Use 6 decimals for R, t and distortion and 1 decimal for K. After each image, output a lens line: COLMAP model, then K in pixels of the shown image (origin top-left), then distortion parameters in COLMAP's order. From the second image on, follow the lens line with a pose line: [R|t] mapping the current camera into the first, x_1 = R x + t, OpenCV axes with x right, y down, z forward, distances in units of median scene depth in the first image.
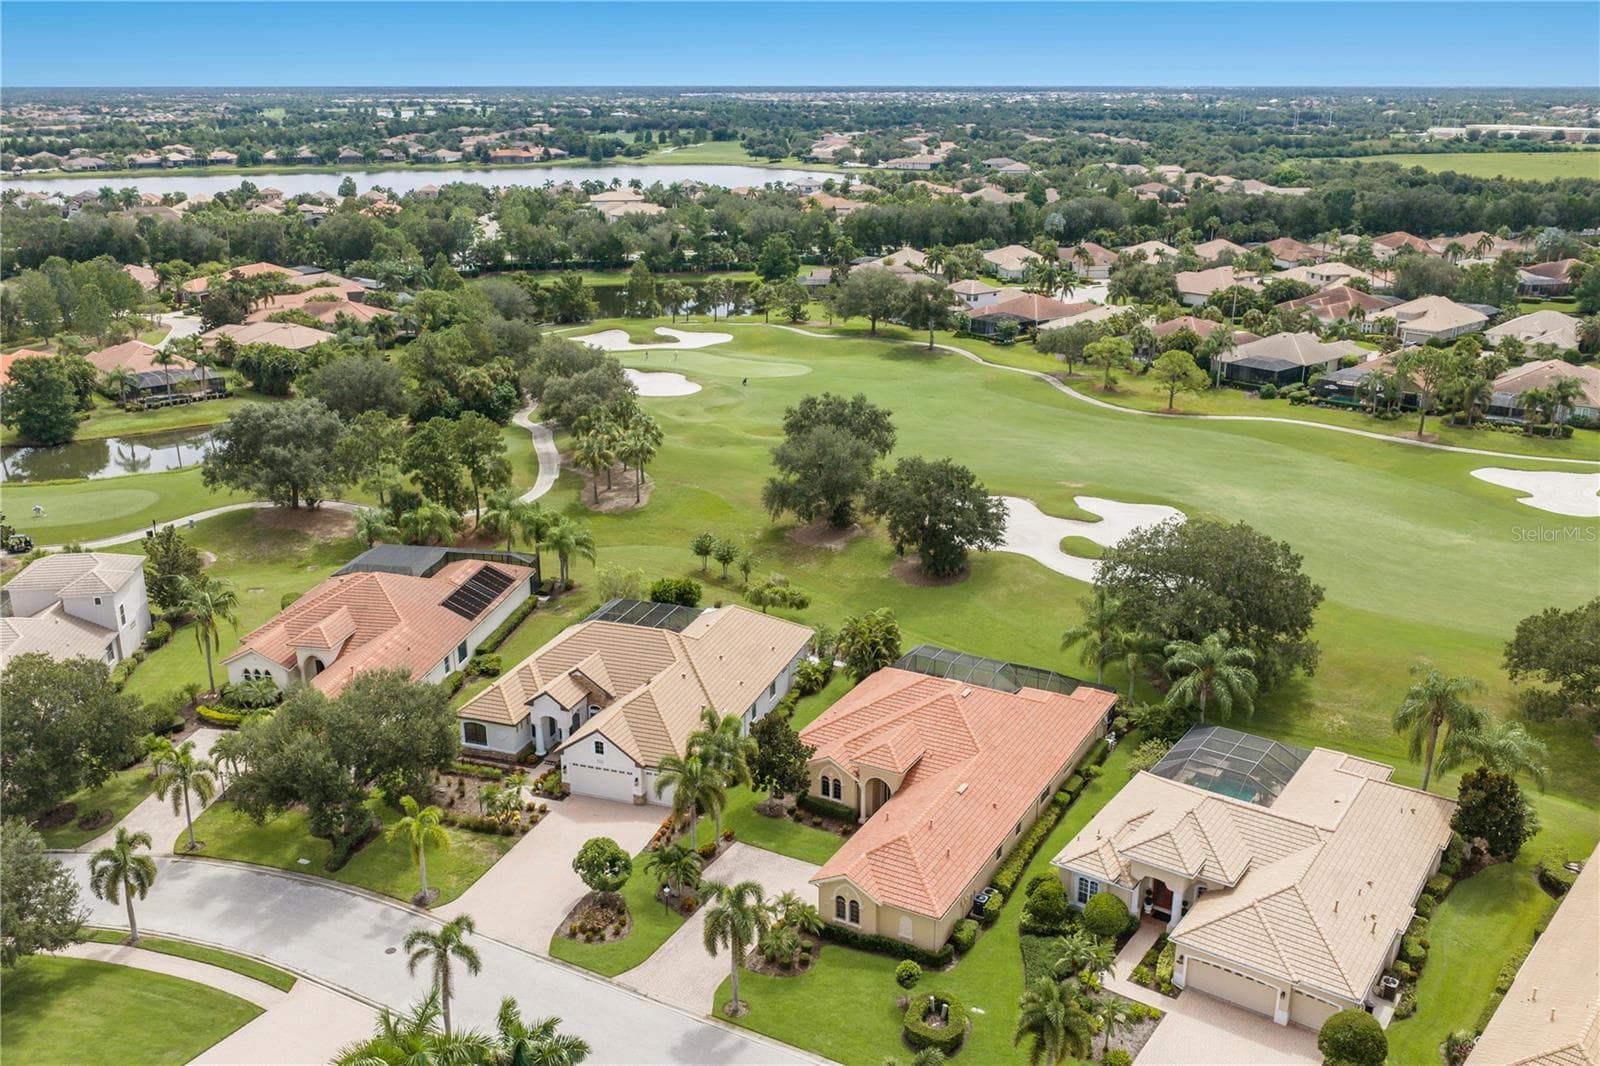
lens RADIAL K [[1369.3, 0, 800.0], [0, 1369.3, 533.0], [0, 0, 1]] dist [0.023760, -0.064270]
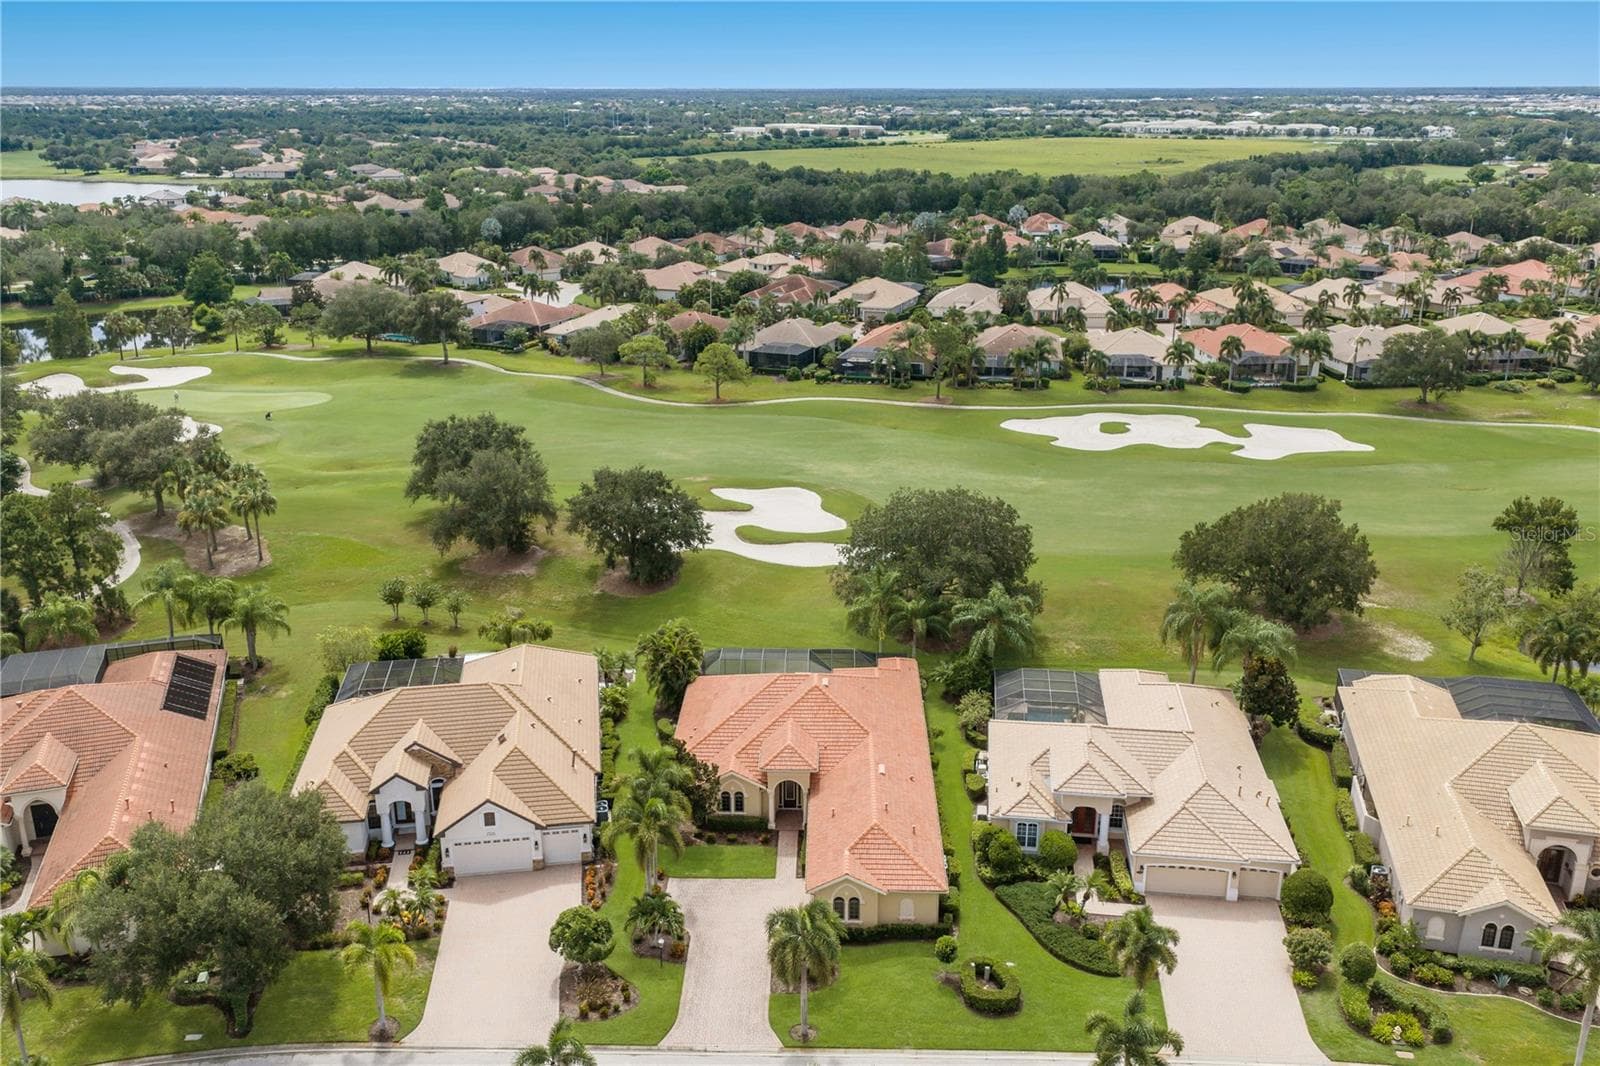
lens RADIAL K [[1360.4, 0, 800.0], [0, 1360.4, 533.0], [0, 0, 1]] dist [0.046631, -0.085821]
pose [[0.884065, -0.144649, 0.444415, -0.150539], [0.145019, 0.988866, 0.033374, -0.014017], [-0.444295, 0.034944, 0.895199, 0.039448]]
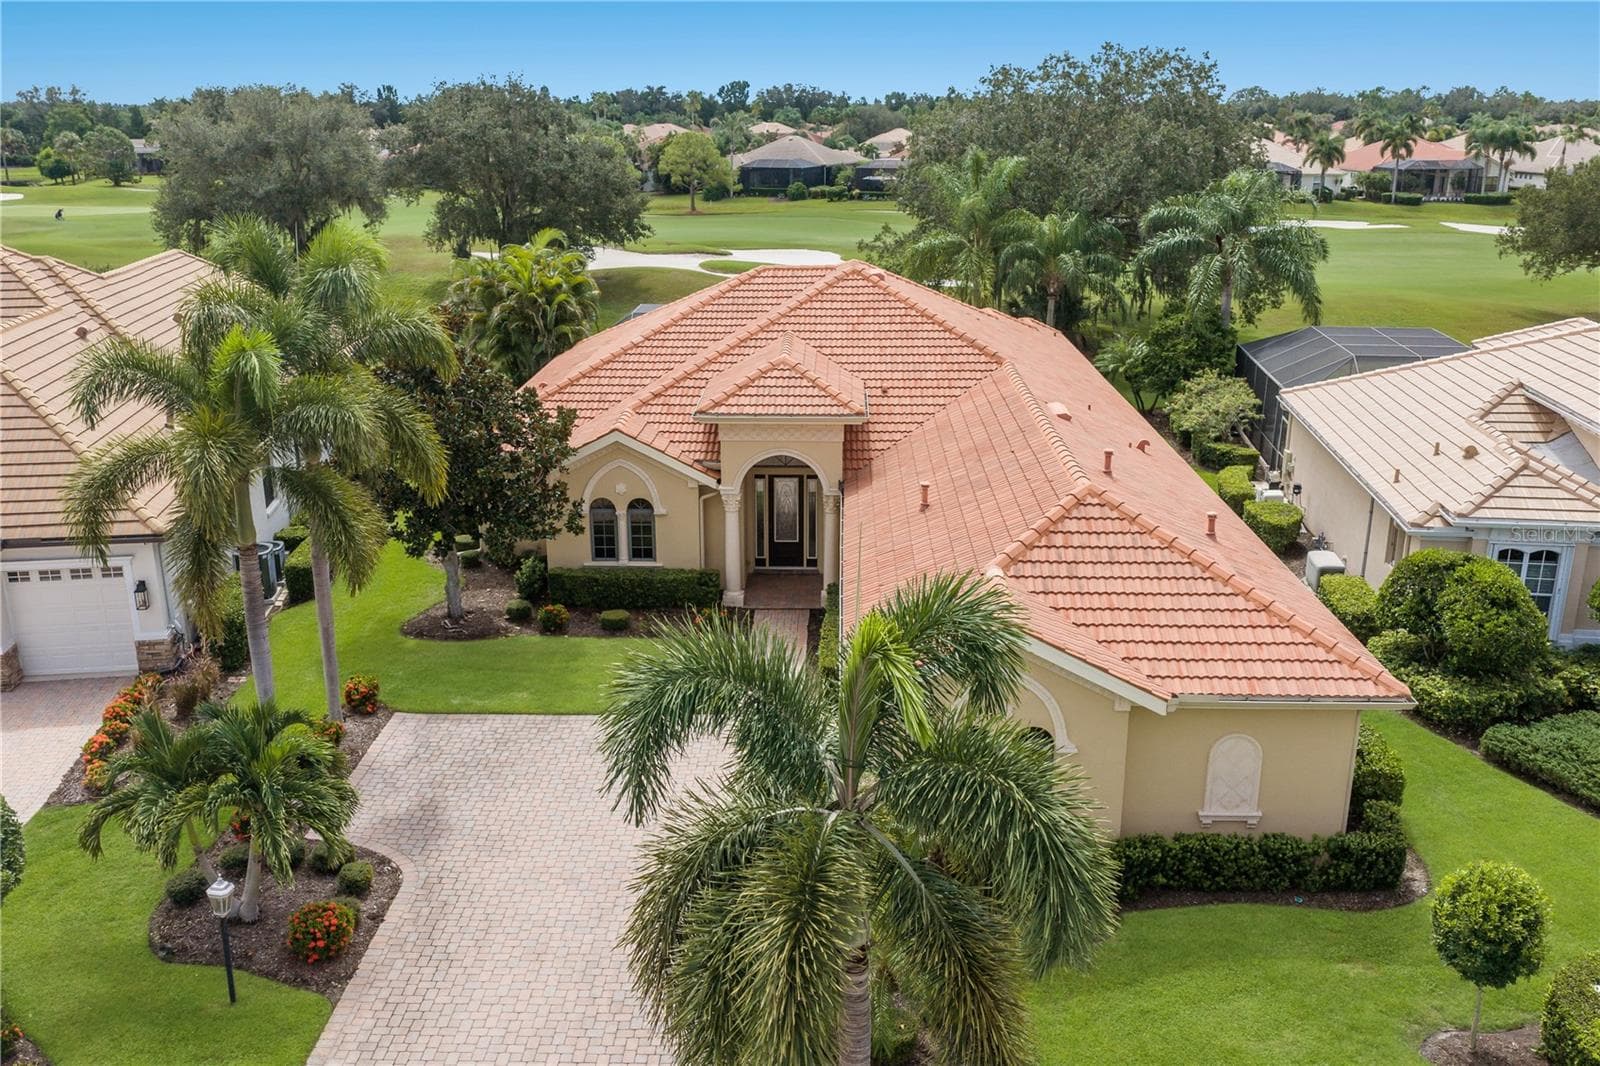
lens RADIAL K [[1369.3, 0, 800.0], [0, 1369.3, 533.0], [0, 0, 1]] dist [0.023760, -0.064270]
pose [[0.885291, -0.135689, 0.444801, -0.040446], [0.144105, 0.989448, 0.015023, 0.082360], [-0.442147, 0.050798, 0.895503, 0.292686]]
